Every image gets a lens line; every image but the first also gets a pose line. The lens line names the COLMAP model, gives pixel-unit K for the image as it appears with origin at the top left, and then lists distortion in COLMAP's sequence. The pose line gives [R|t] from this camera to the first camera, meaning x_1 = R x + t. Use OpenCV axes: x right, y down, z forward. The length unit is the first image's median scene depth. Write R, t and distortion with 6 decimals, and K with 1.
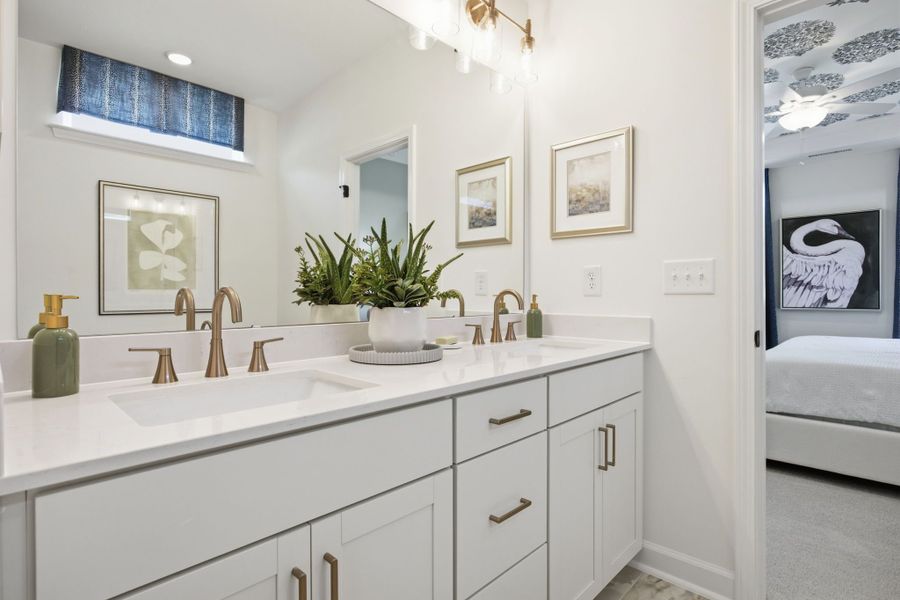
lens RADIAL K [[454.6, 0, 449.9], [0, 454.6, 294.6], [0, 0, 1]] dist [-0.020999, 0.011265]
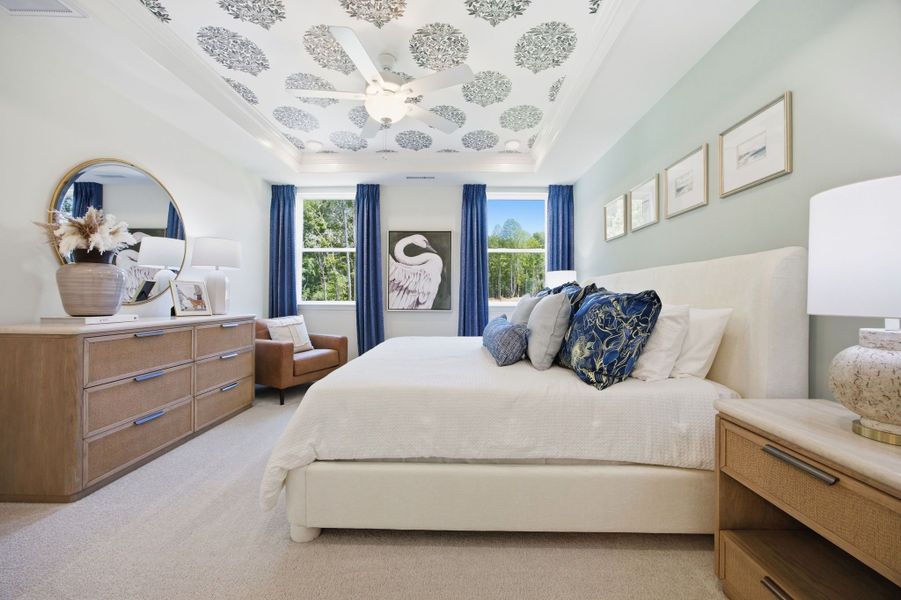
lens RADIAL K [[362.1, 0, 450.4], [0, 362.1, 292.5], [0, 0, 1]] dist [0.000671, 0.000211]
pose [[0.737501, 0.016521, 0.675144, 0.255428], [-0.009713, 0.999857, -0.013857, -0.002459], [-0.675276, 0.003662, 0.737556, 0.240641]]
